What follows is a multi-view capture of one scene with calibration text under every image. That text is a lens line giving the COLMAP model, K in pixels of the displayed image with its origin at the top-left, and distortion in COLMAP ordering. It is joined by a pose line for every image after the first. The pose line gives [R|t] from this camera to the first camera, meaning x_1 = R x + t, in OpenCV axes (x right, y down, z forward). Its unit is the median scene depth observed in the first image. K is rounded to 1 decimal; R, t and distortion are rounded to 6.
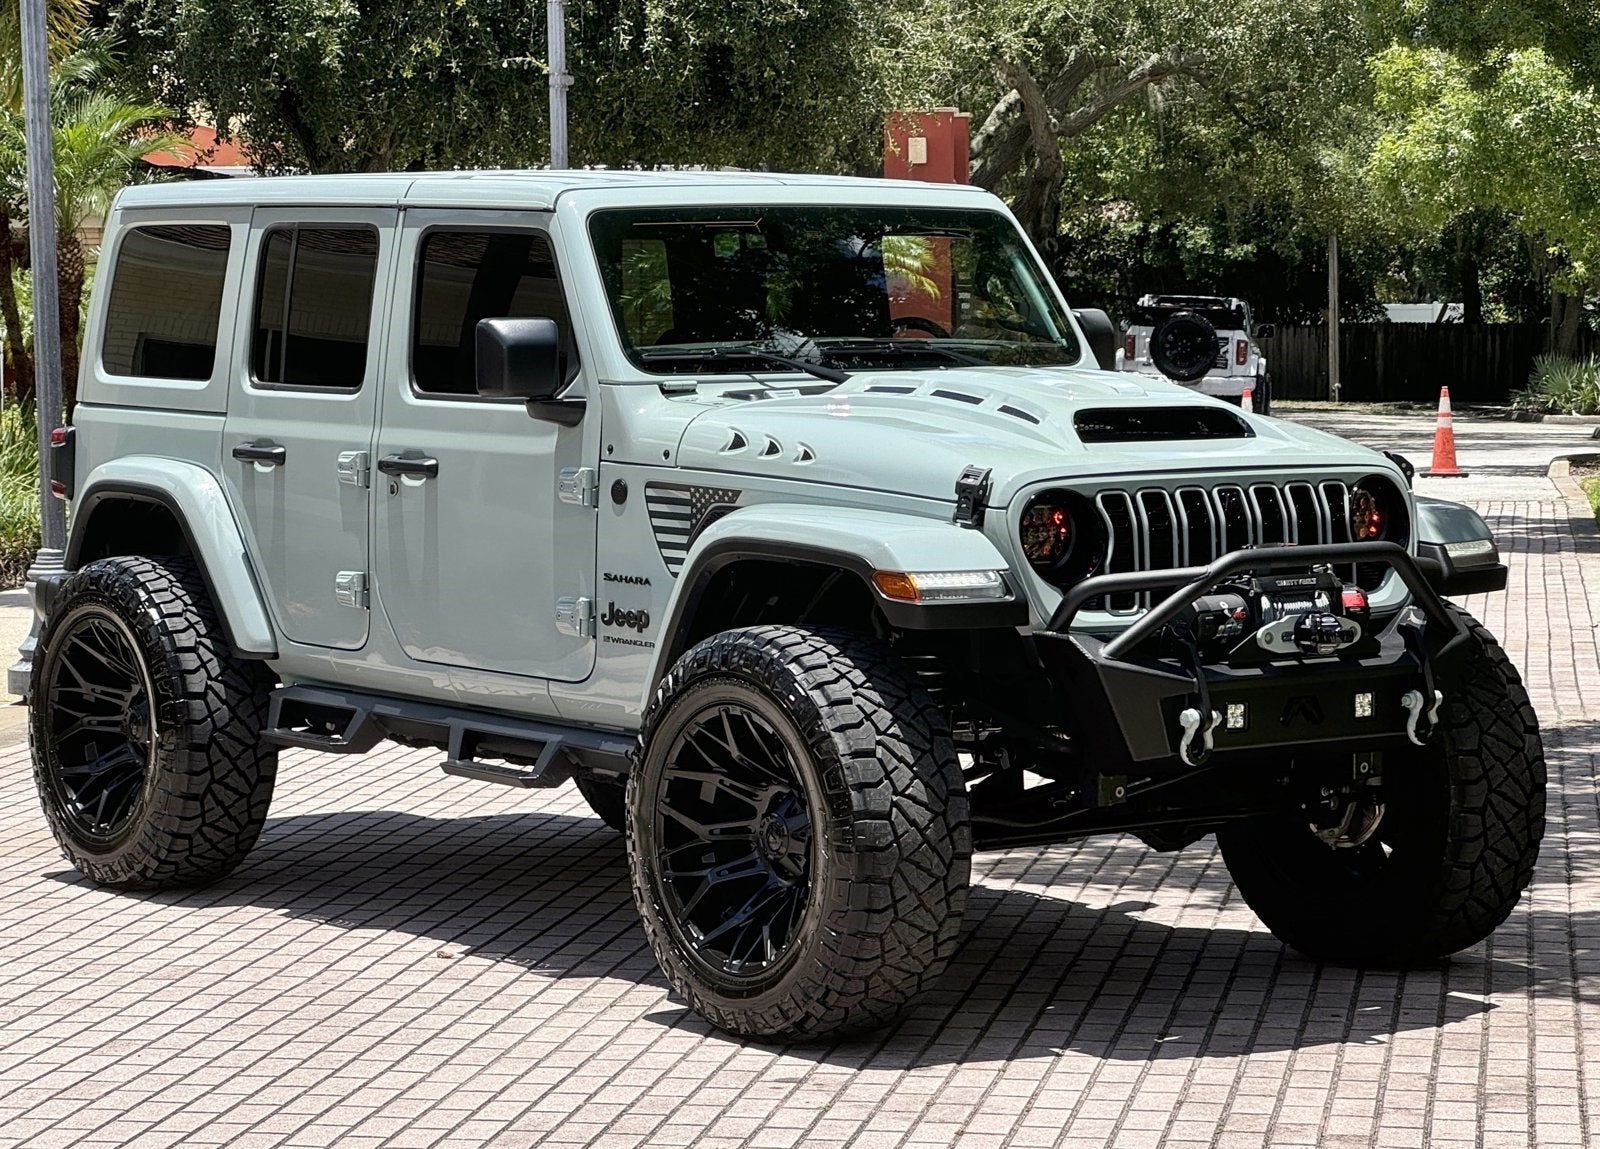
lens RADIAL K [[4205.6, 0, 800.4], [0, 4205.6, 562.1], [0, 0, 1]] dist [0.026022, 0.000000]
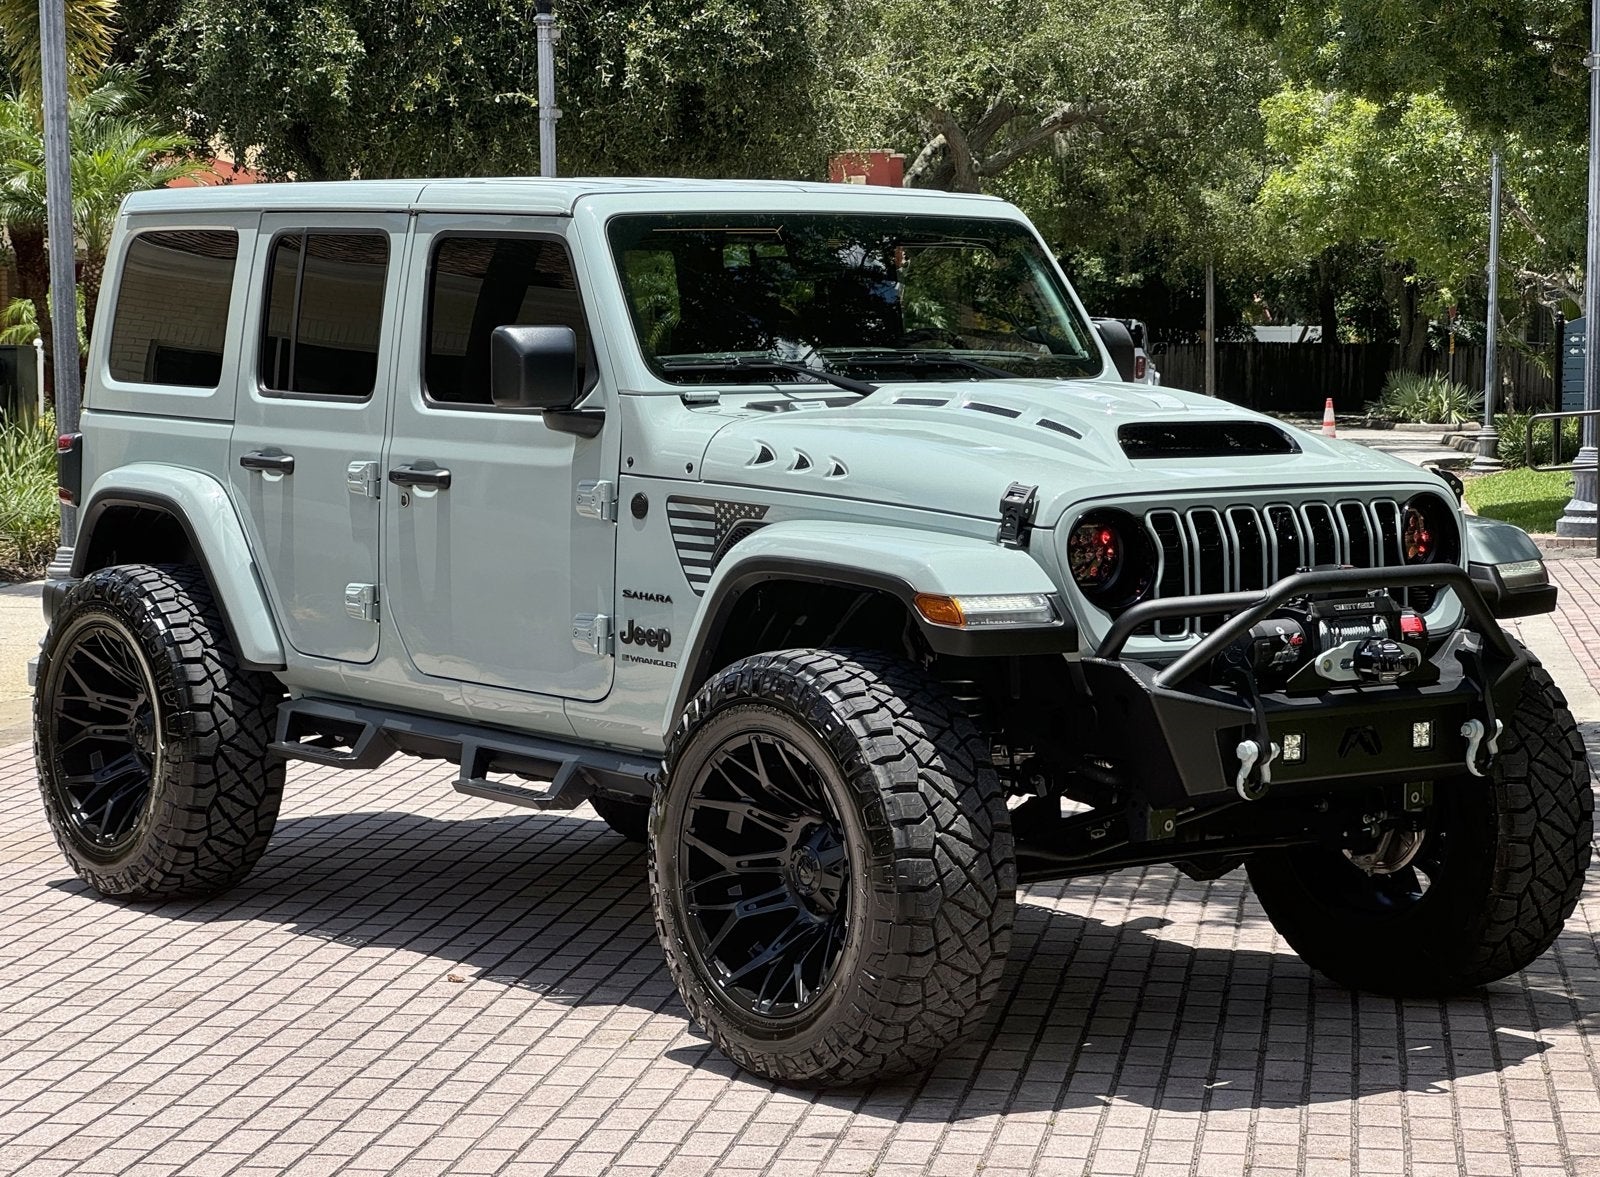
lens RADIAL K [[3614.6, 0, 796.4], [0, 3614.6, 585.1], [0, 0, 1]] dist [0.102139, 0.000000]
pose [[0.999874, 0.004809, 0.015098, -0.020025], [-0.004972, 0.999929, 0.010804, -0.007869], [-0.015045, -0.010877, 0.999828, 0.171914]]
